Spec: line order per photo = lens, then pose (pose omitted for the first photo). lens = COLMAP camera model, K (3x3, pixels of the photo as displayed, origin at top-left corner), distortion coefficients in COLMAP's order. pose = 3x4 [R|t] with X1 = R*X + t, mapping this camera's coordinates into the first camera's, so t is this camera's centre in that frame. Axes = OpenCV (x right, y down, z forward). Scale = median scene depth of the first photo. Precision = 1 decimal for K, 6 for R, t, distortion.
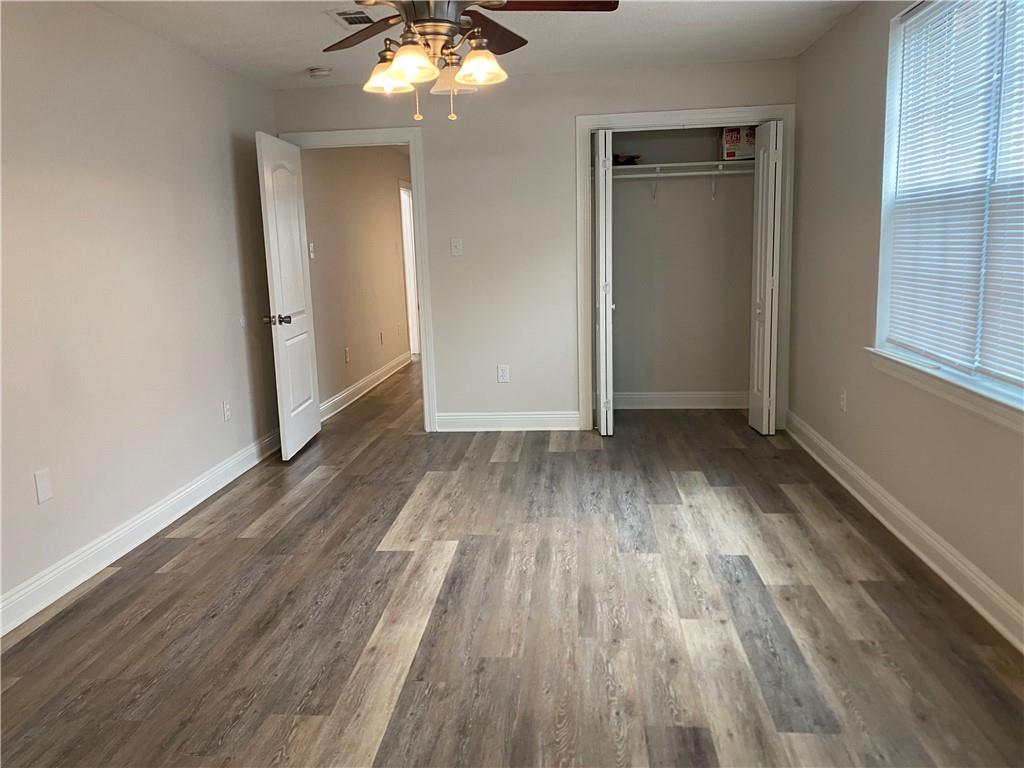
lens RADIAL K [[790.1, 0, 511.7], [0, 790.1, 382.3], [0, 0, 1]] dist [0.046759, -0.066182]
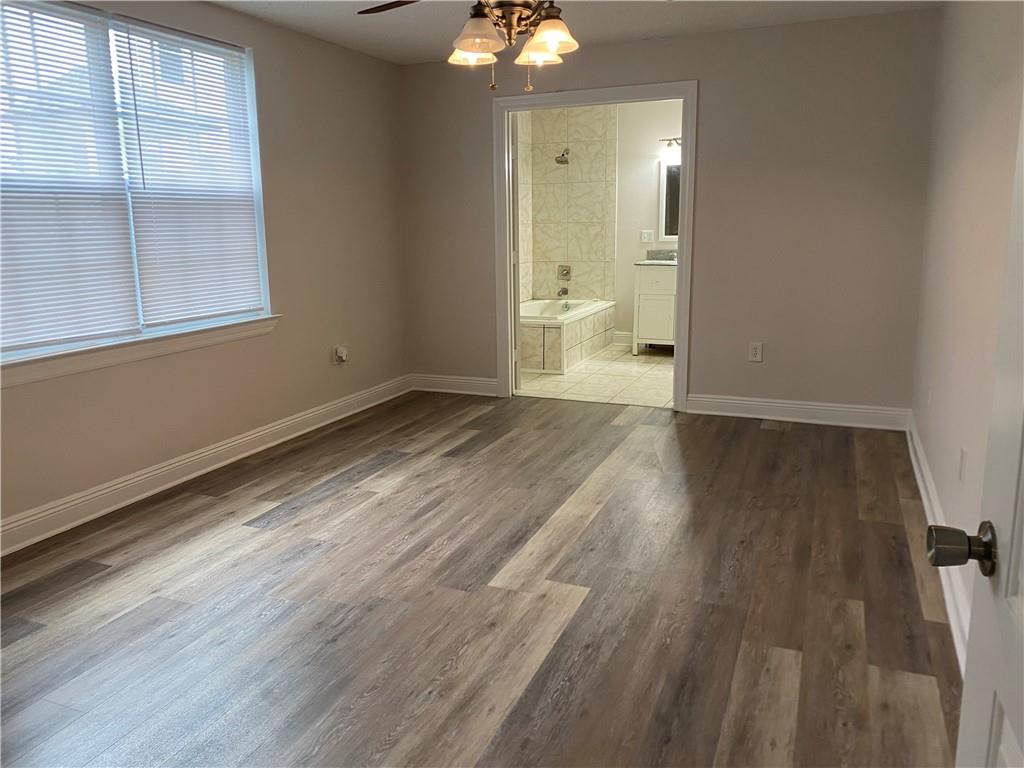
lens RADIAL K [[790.1, 0, 506.7], [0, 790.1, 385.1], [0, 0, 1]] dist [0.046759, -0.066182]
pose [[-0.952495, -0.013251, 0.304266, -0.364436], [0.099496, 0.930696, 0.352001, -0.297408], [-0.287844, 0.365553, -0.885165, 1.822772]]
